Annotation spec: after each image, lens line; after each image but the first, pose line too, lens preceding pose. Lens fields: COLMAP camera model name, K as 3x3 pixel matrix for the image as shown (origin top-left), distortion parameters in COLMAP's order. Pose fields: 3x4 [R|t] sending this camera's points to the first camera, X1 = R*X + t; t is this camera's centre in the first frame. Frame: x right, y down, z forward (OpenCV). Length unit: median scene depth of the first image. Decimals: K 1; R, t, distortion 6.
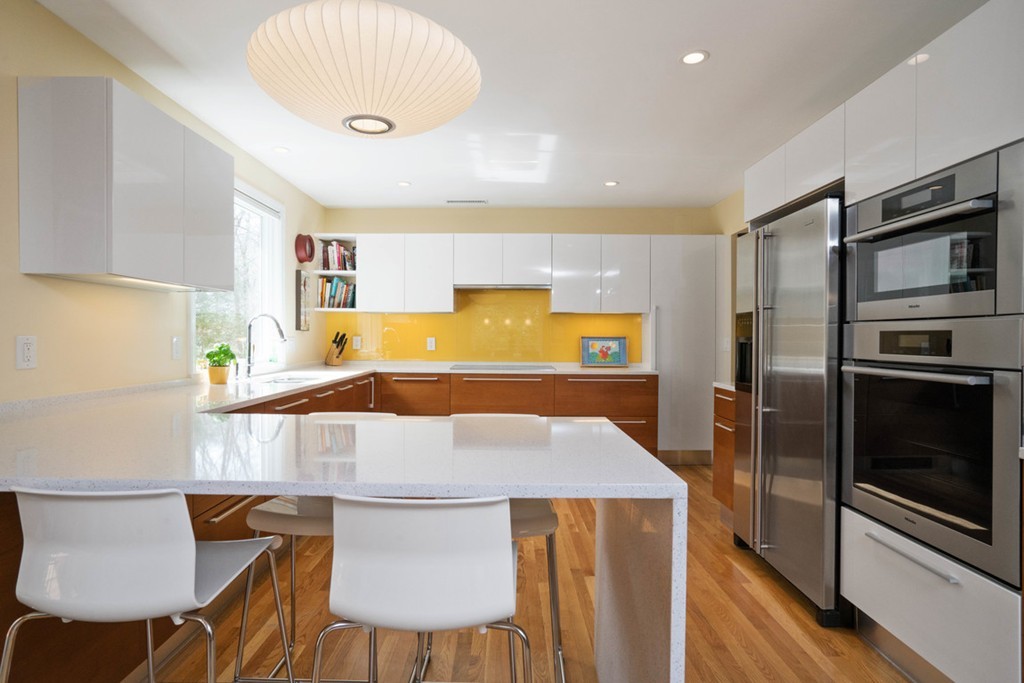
lens RADIAL K [[535.3, 0, 512.0], [0, 535.3, 341.5], [0, 0, 1]] dist [-0.001103, 0.000761]
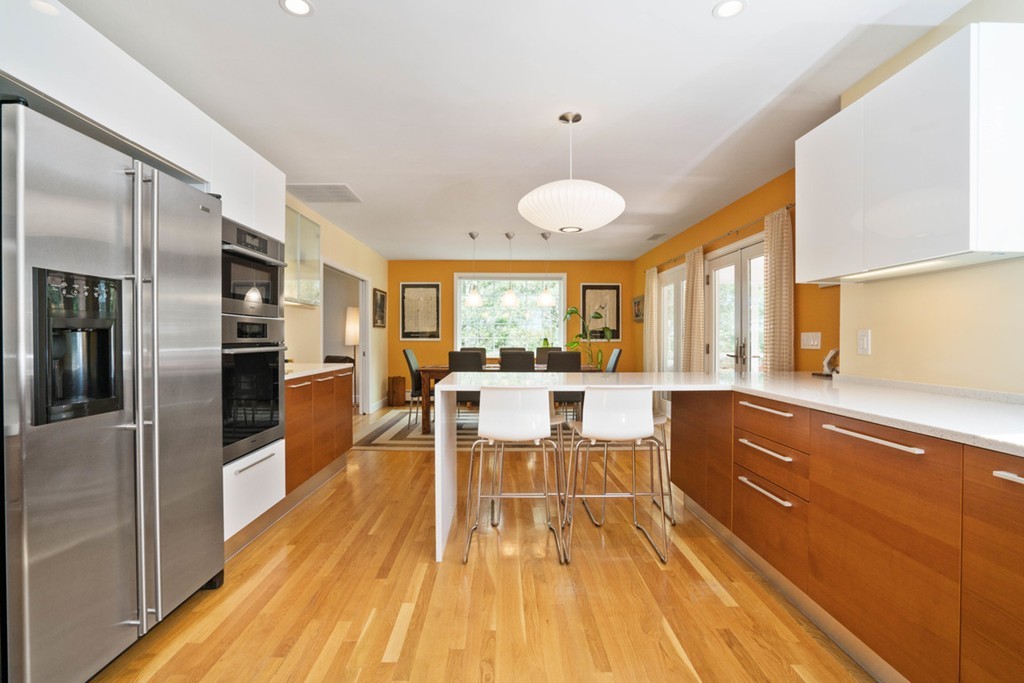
lens RADIAL K [[535.3, 0, 512.0], [0, 535.3, 341.5], [0, 0, 1]] dist [-0.001103, 0.000761]
pose [[-0.999917, -0.004893, -0.011877, -0.010363], [-0.005104, 0.999828, 0.017840, 0.002721], [0.011787, 0.017899, -0.999770, 2.133218]]
